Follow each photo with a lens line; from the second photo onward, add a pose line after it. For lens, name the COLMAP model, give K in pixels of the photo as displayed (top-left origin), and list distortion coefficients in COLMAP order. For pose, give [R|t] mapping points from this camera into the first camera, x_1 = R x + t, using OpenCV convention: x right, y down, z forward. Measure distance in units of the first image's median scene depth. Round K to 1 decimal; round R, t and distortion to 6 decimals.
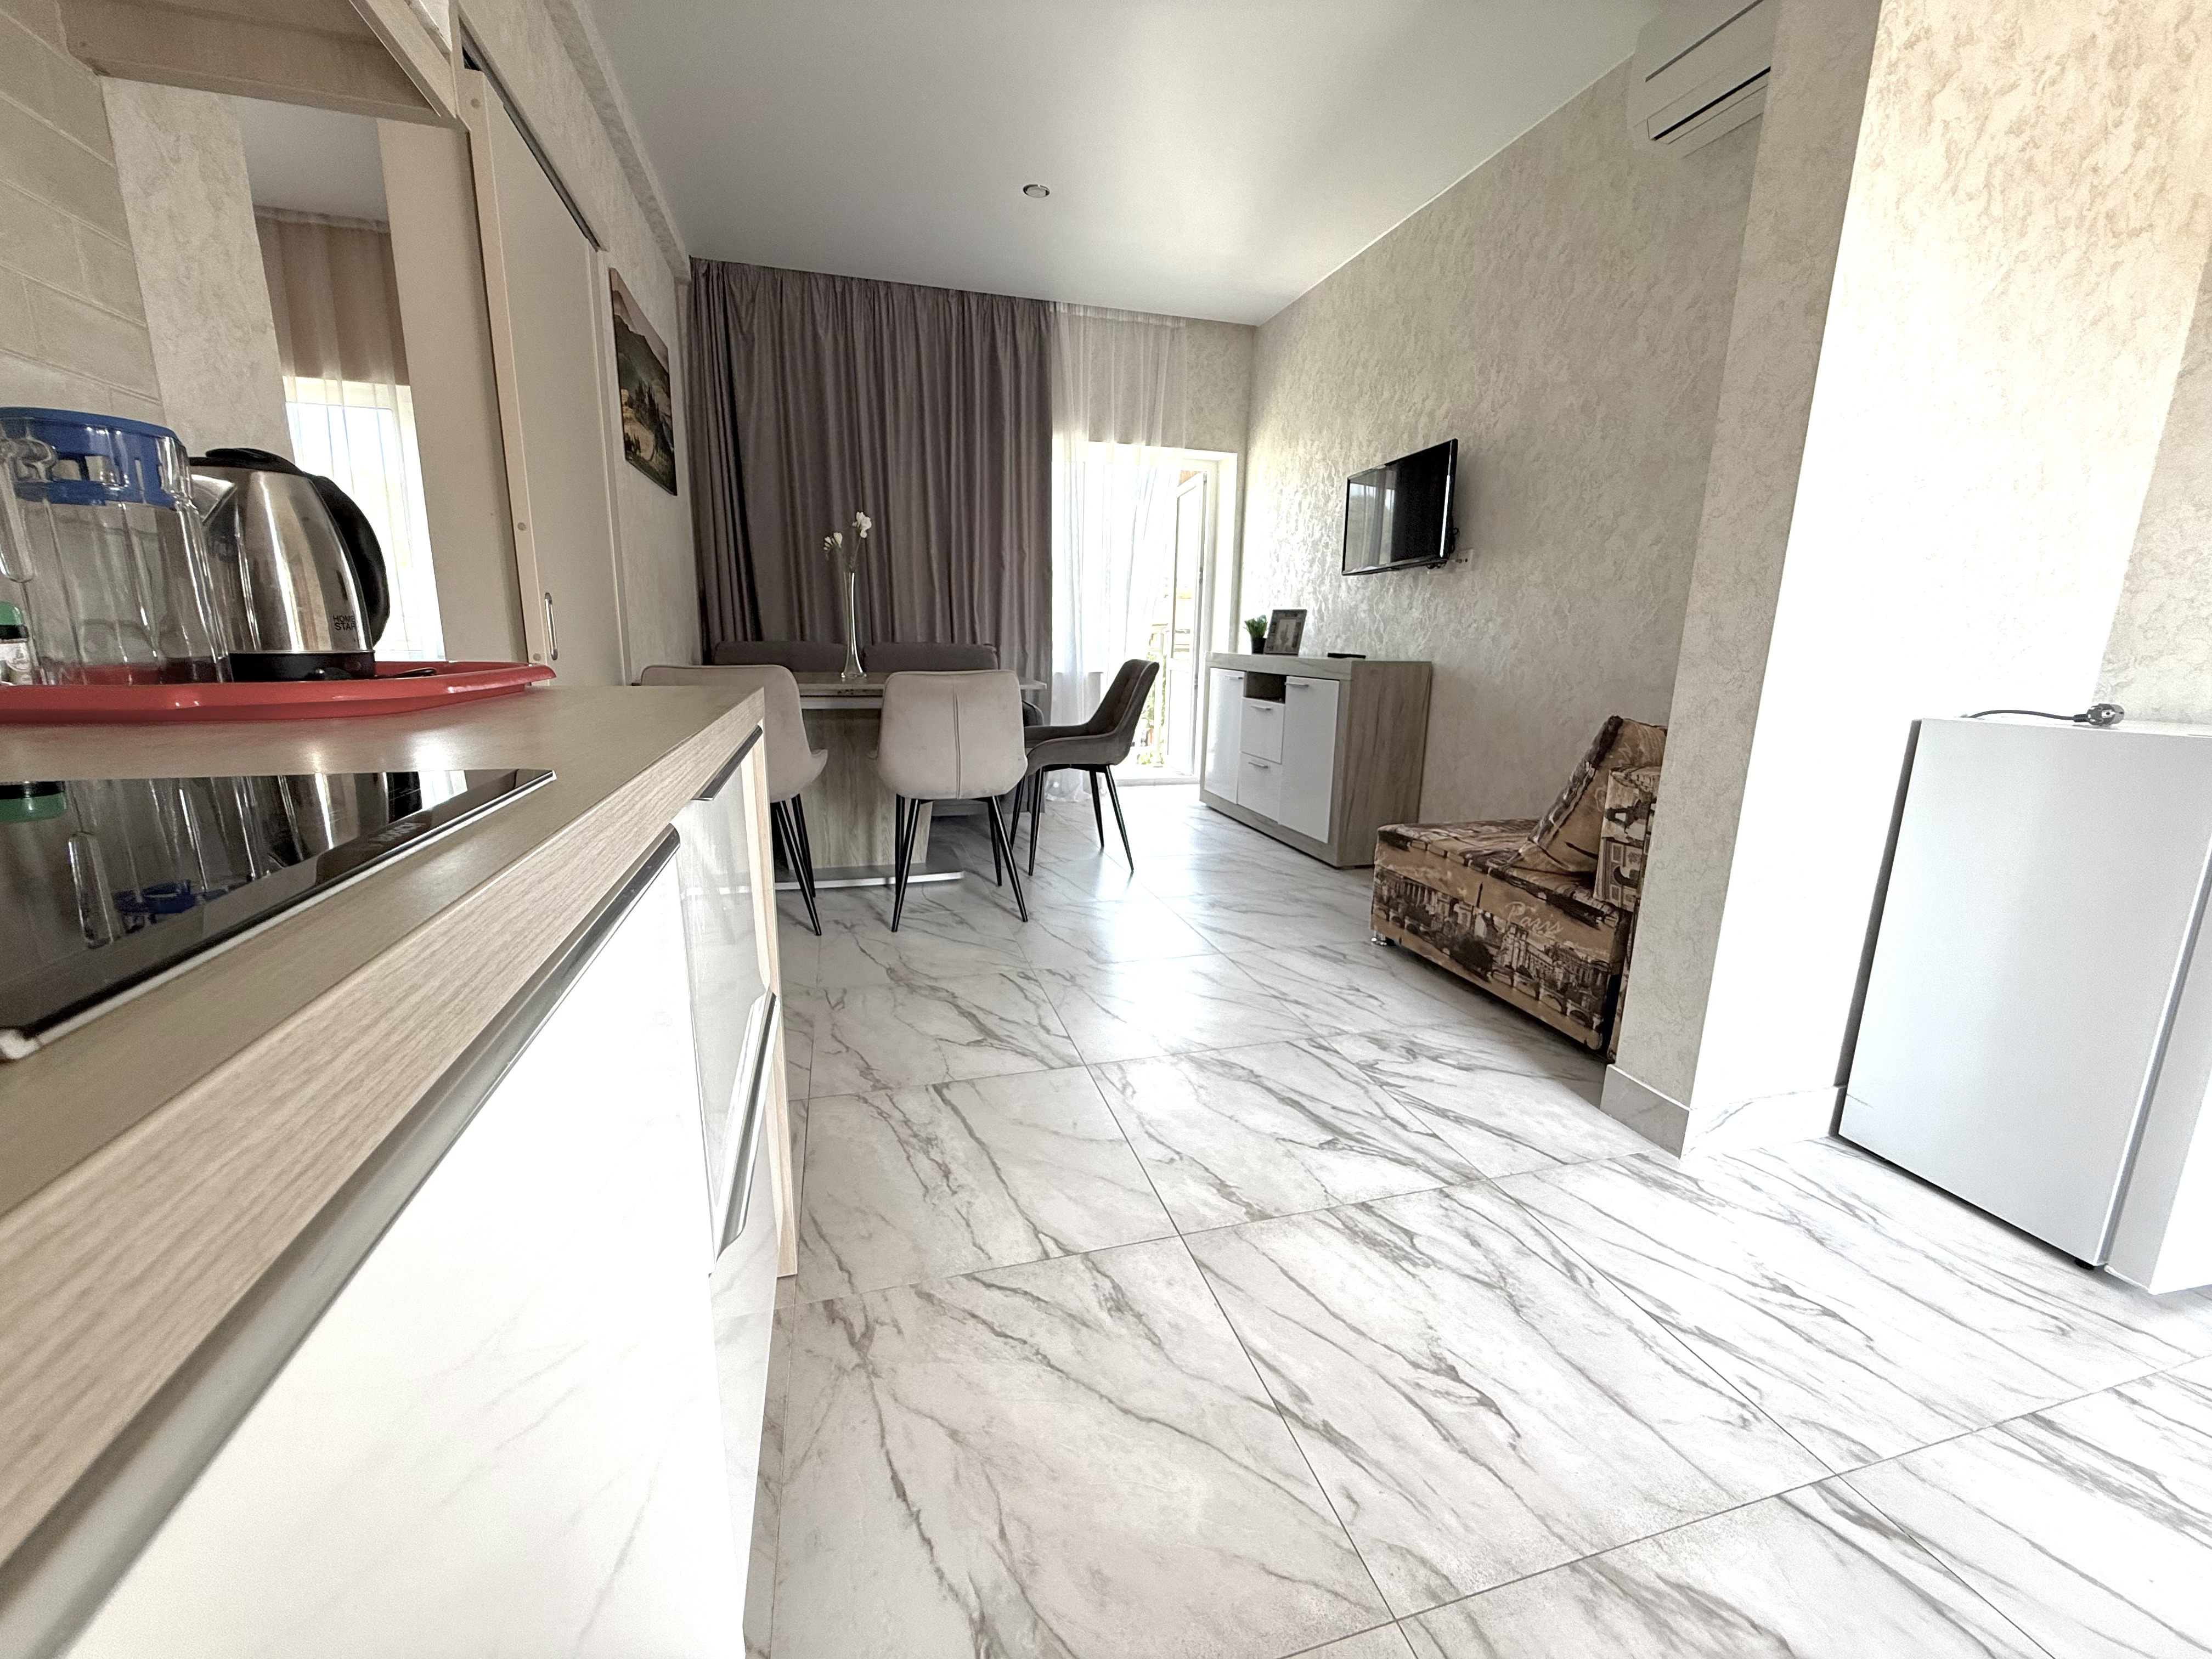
lens RADIAL K [[888.1, 0, 1105.3], [0, 888.1, 826.5], [0, 0, 1]] dist [0.002527, 0.000385]
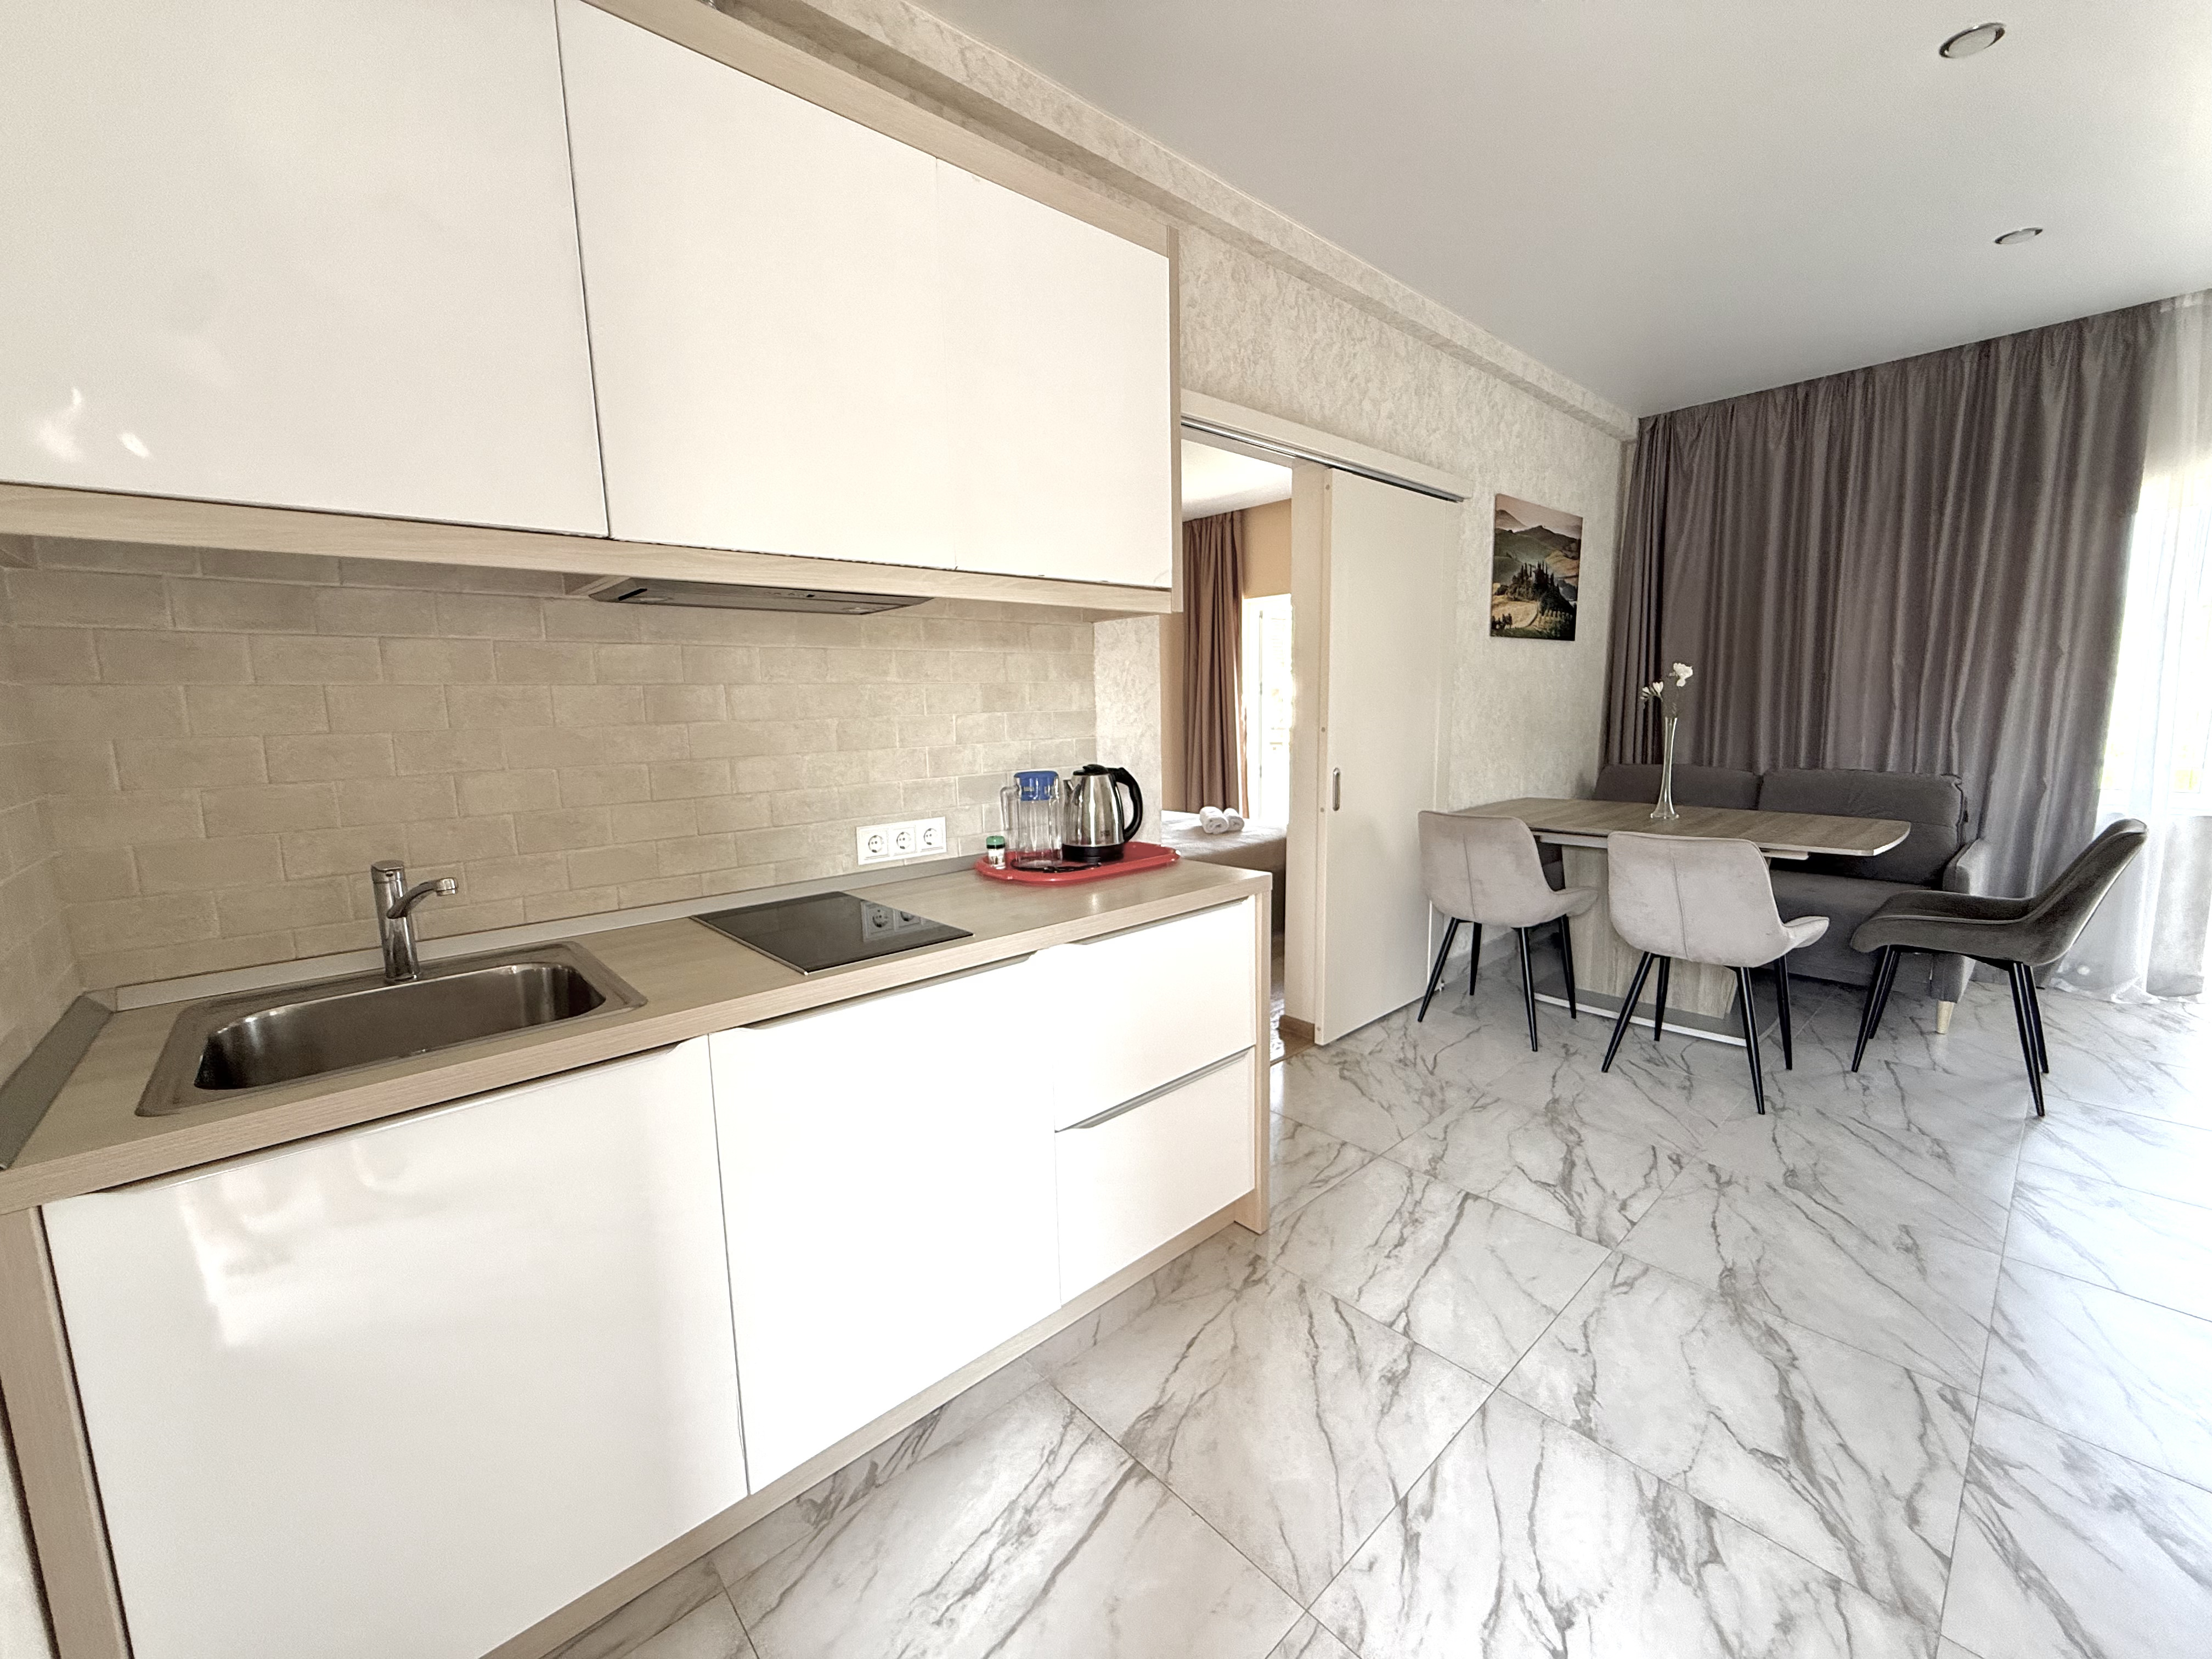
lens RADIAL K [[888.1, 0, 1096.9], [0, 888.1, 827.6], [0, 0, 1]] dist [0.002527, 0.000385]
pose [[0.433451, 0.101489, -0.895444, 0.727554], [-0.161441, 0.986309, 0.033641, -0.182757], [0.886599, 0.129980, 0.443901, -0.049076]]
